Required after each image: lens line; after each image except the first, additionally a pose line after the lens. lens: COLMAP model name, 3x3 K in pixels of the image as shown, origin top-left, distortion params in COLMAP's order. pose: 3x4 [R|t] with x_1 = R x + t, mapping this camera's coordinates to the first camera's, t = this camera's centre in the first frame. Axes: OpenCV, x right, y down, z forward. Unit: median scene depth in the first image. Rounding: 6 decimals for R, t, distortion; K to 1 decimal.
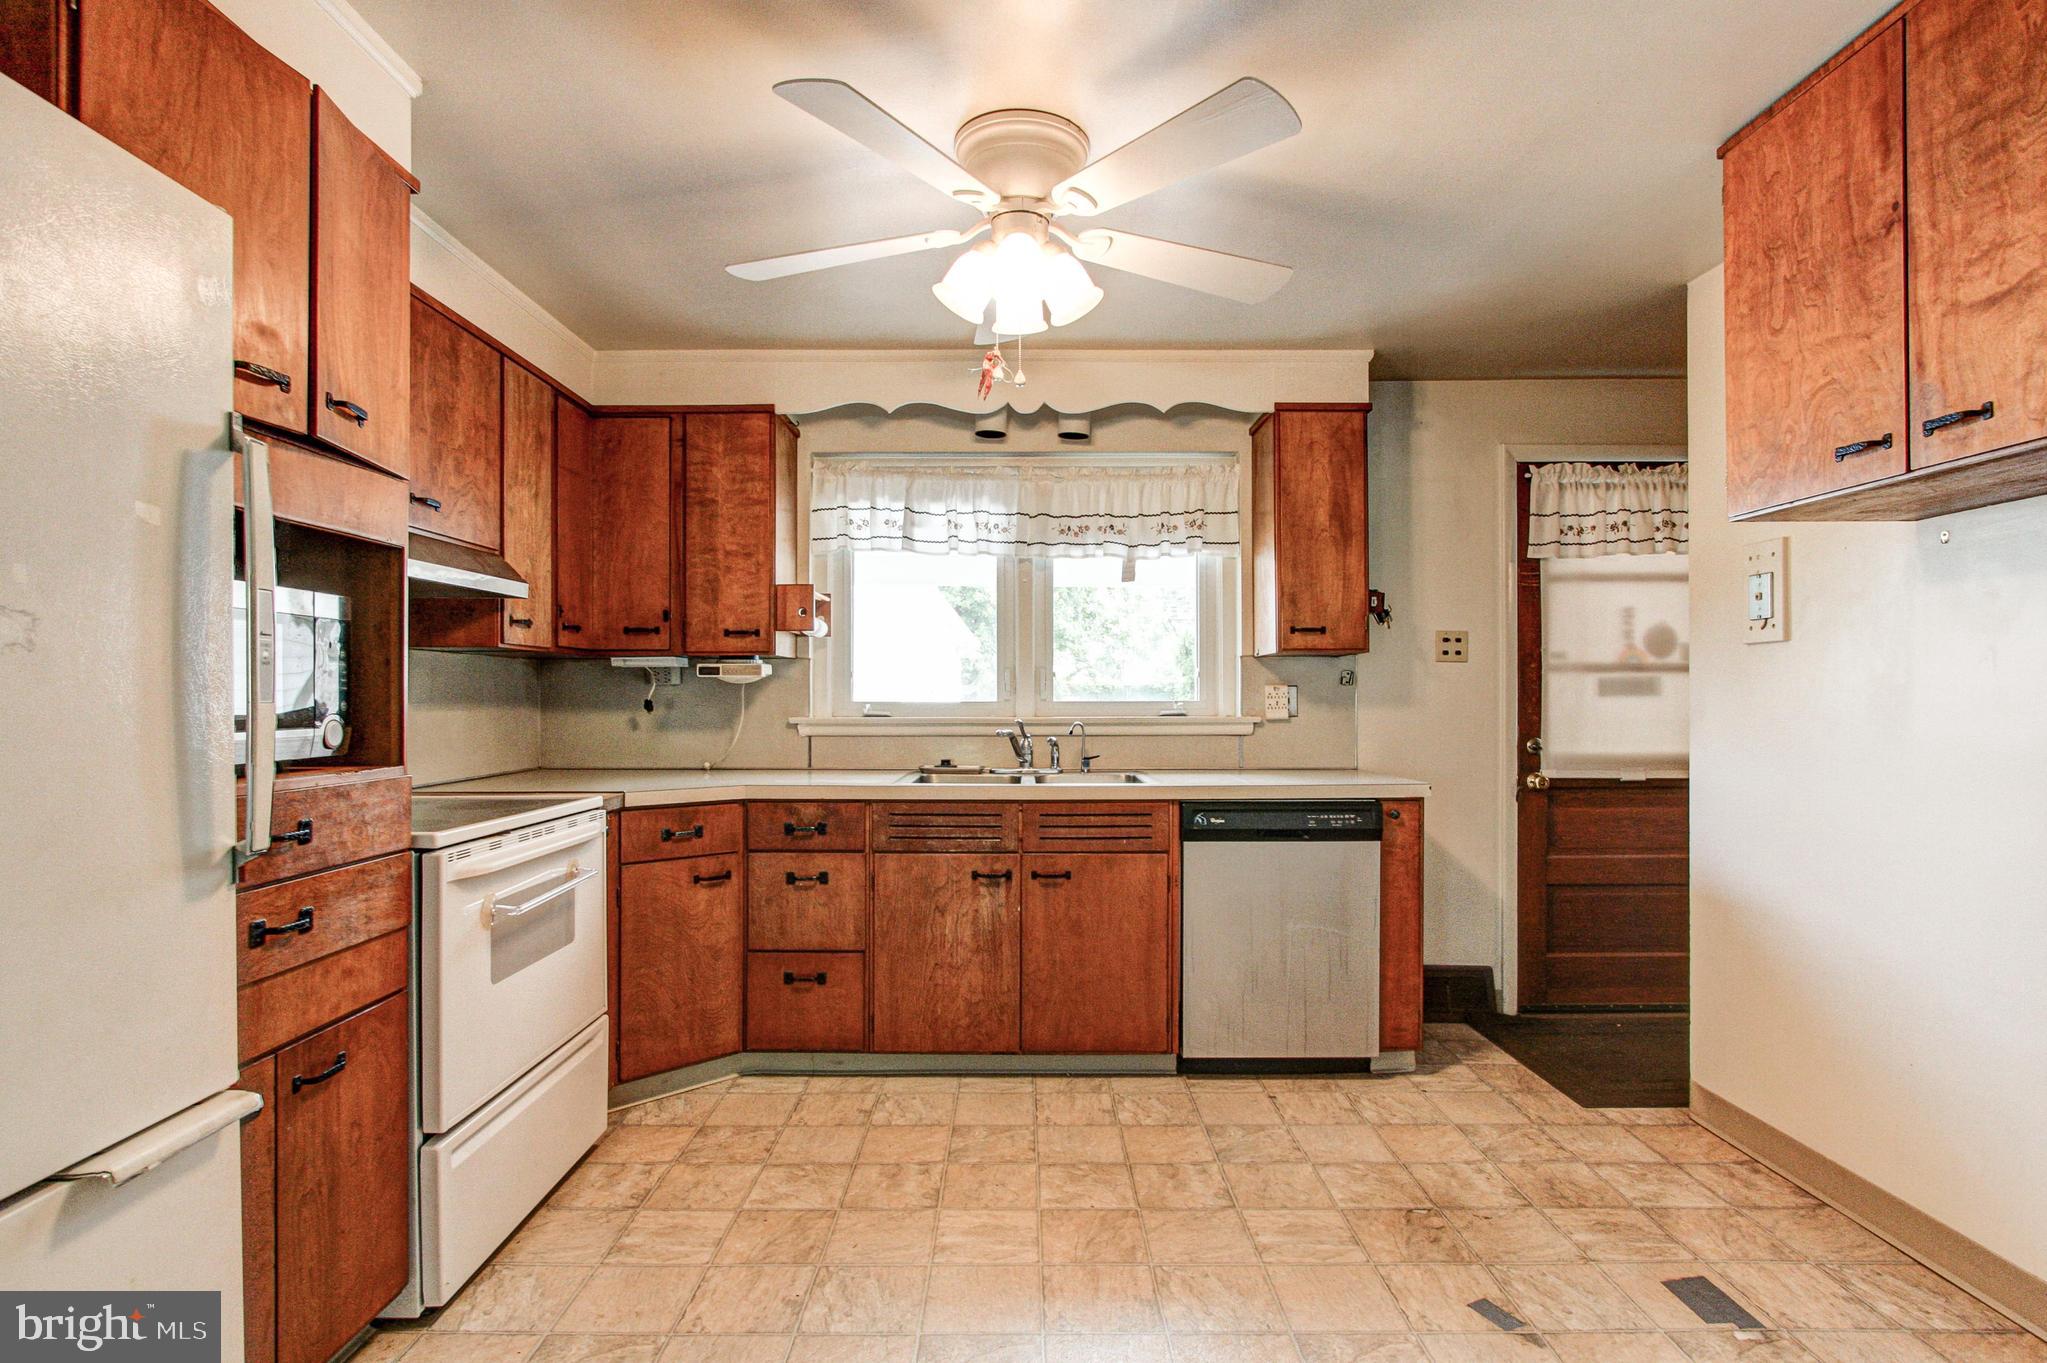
lens RADIAL K [[1033.9, 0, 1022.8], [0, 1033.9, 694.9], [0, 0, 1]] dist [-0.013160, 0.004434]
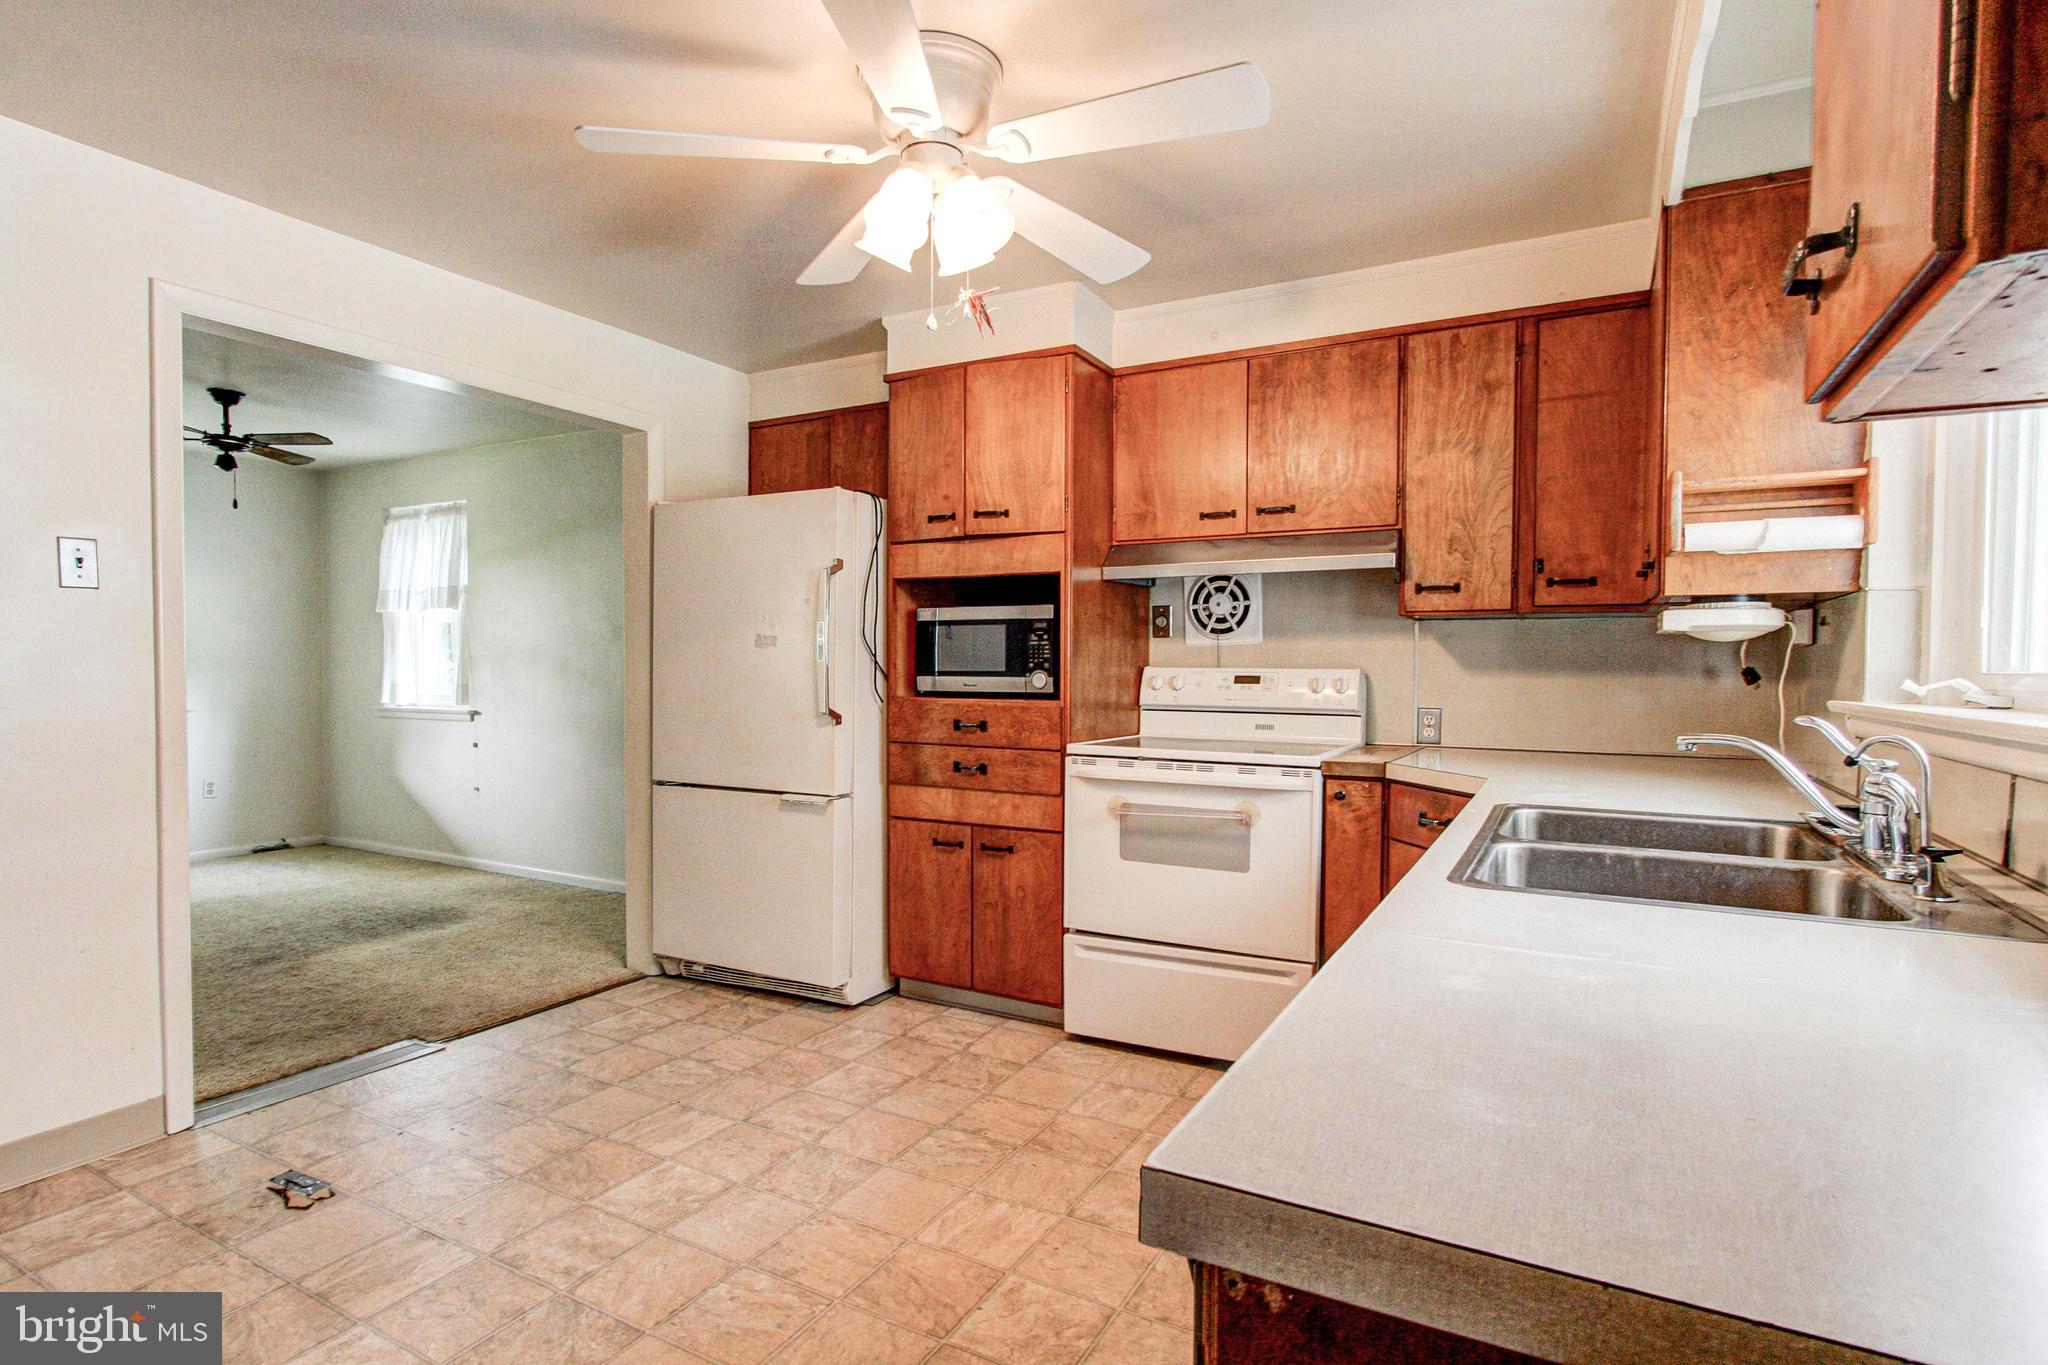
lens RADIAL K [[1034.4, 0, 1023.3], [0, 1034.4, 695.9], [0, 0, 1]] dist [-0.013160, 0.004434]
pose [[-0.484147, 0.023569, -0.874669, 0.552276], [-0.004418, 0.999559, 0.029380, 0.006438], [0.874976, 0.018088, -0.483829, 1.064933]]
